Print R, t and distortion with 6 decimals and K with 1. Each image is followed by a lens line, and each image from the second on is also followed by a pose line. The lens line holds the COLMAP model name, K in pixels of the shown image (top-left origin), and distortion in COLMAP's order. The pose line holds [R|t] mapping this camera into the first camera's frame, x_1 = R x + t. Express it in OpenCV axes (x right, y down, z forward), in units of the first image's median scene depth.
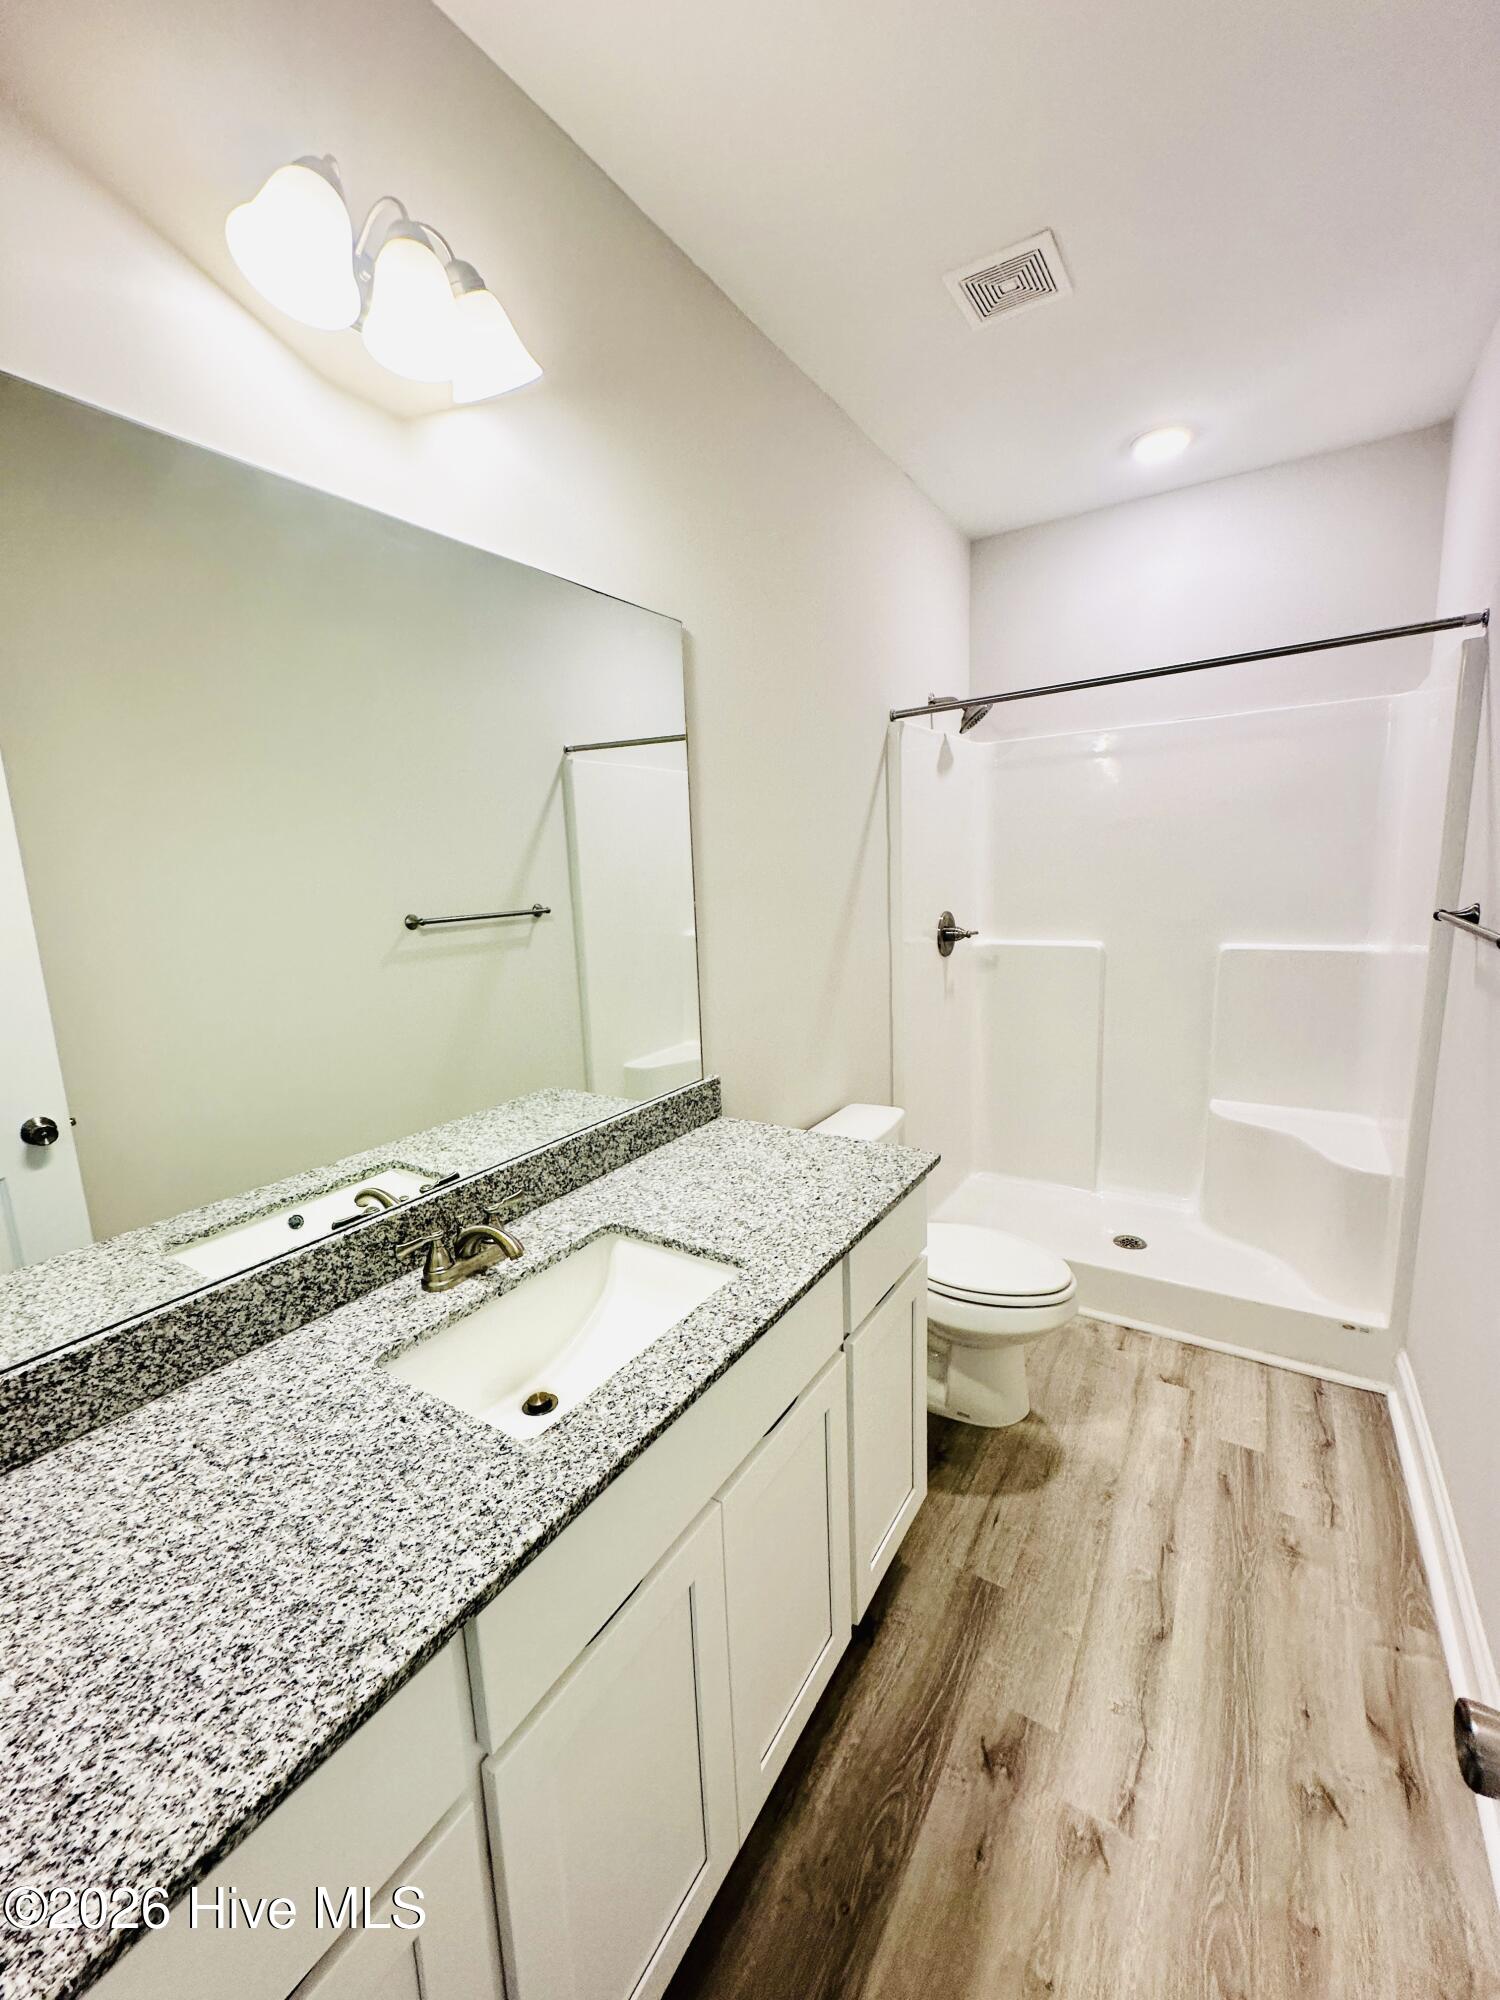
lens RADIAL K [[797.3, 0, 750.0], [0, 797.3, 1000.0], [0, 0, 1]] dist [-0.002286, 0.000492]
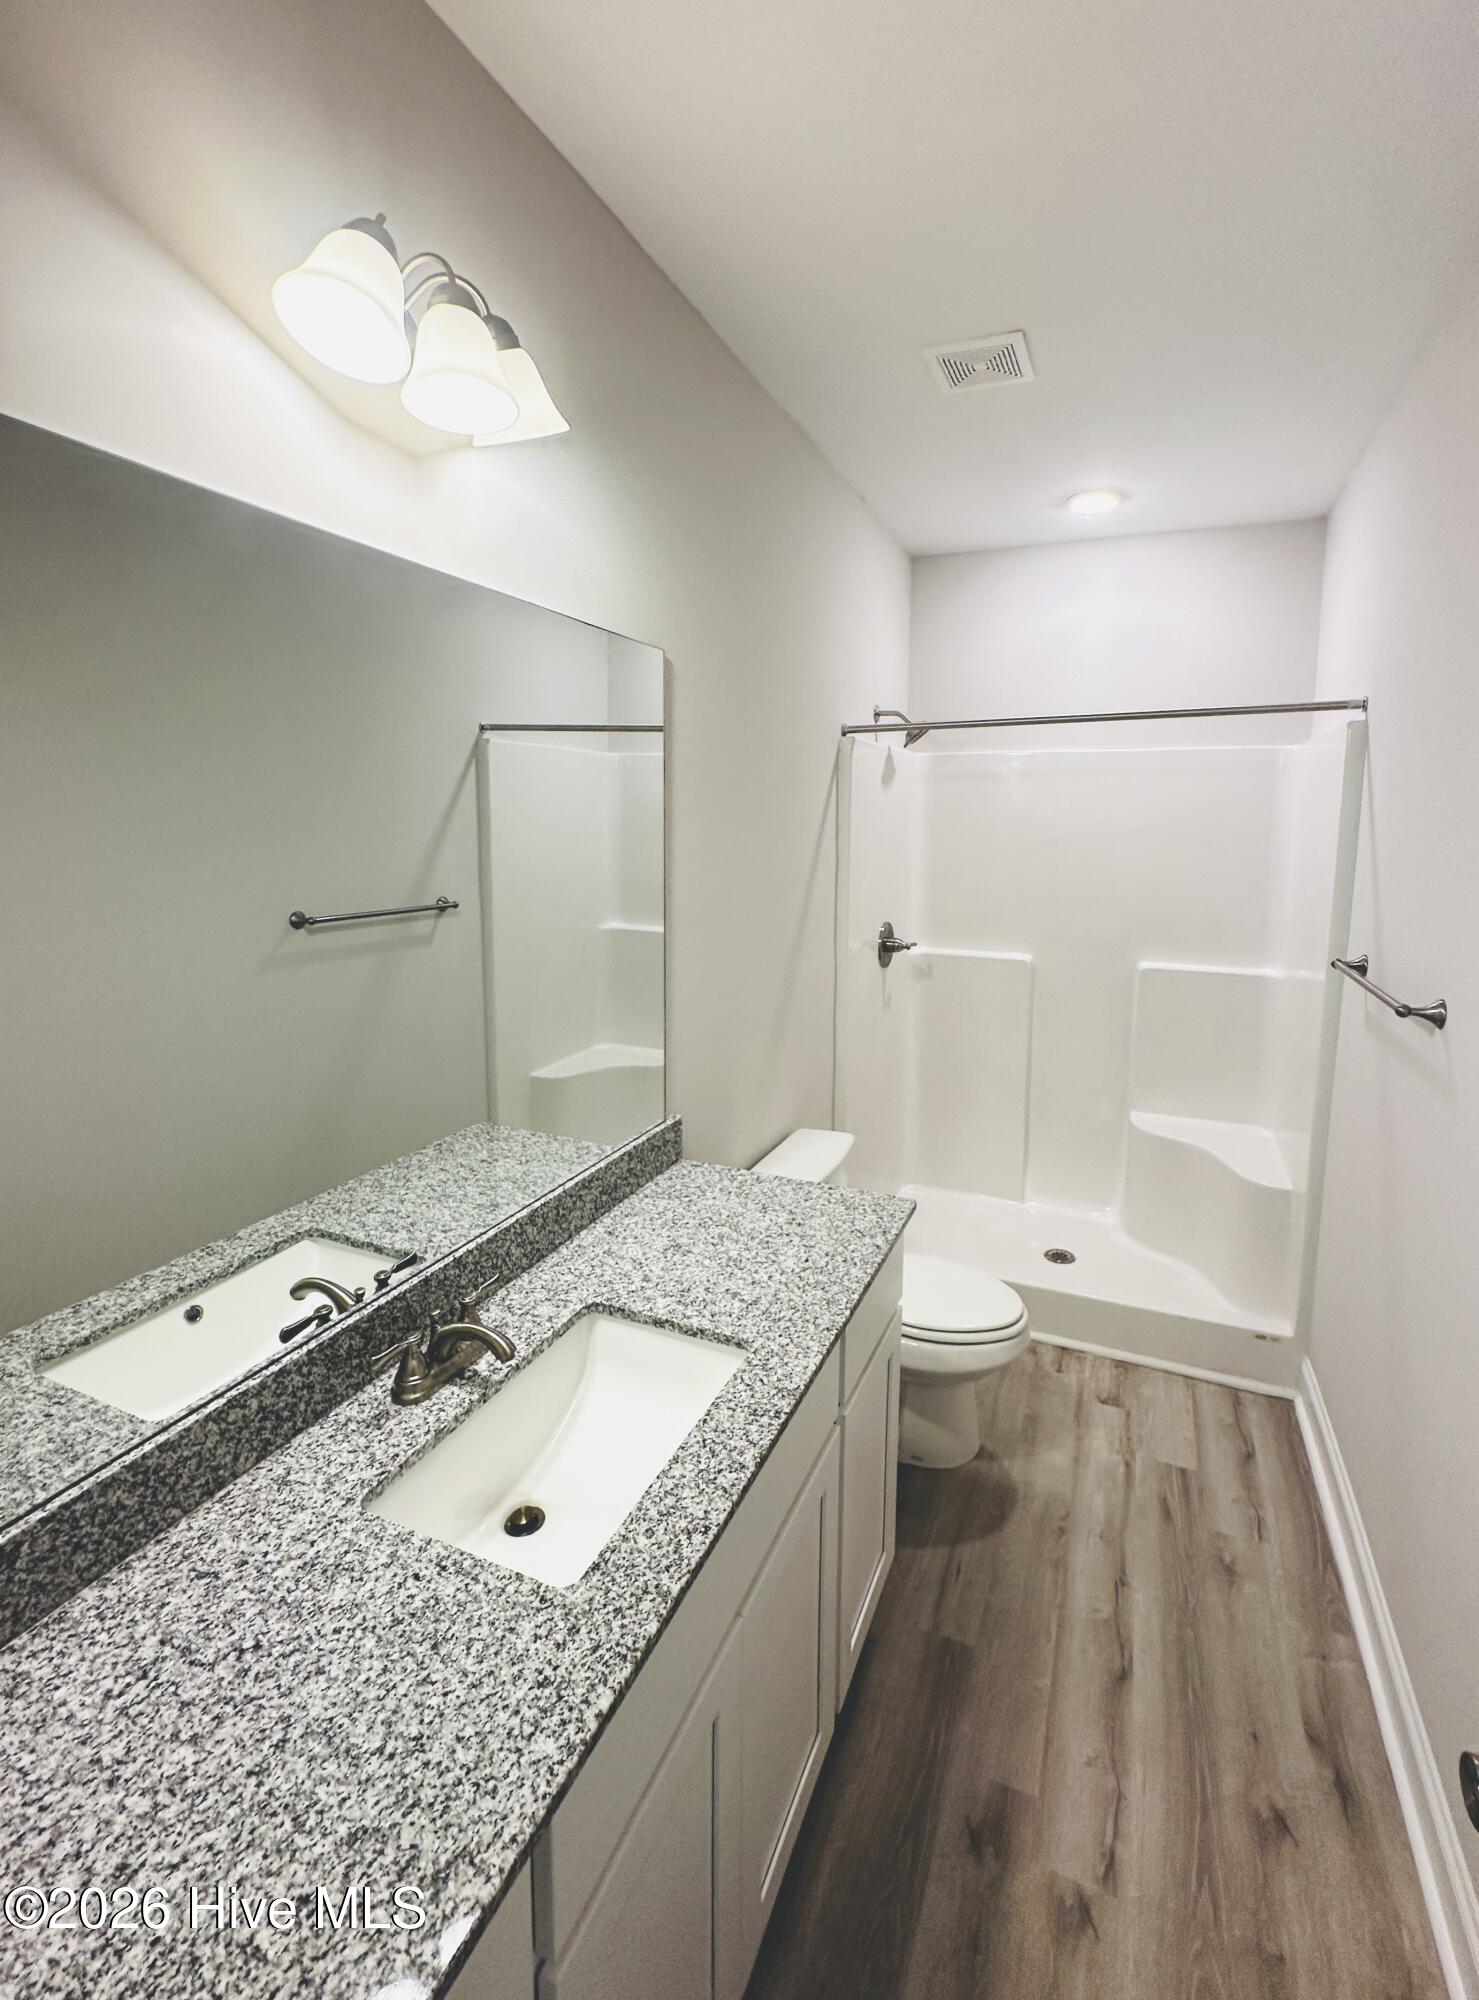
lens RADIAL K [[860.8, 0, 805.7], [0, 860.8, 921.9], [0, 0, 1]] dist [-0.003426, 0.001140]
pose [[0.979326, 0.027994, 0.200341, -0.150517], [-0.017004, 0.998265, -0.056368, -0.113569], [-0.201572, 0.051796, 0.978103, -0.053304]]
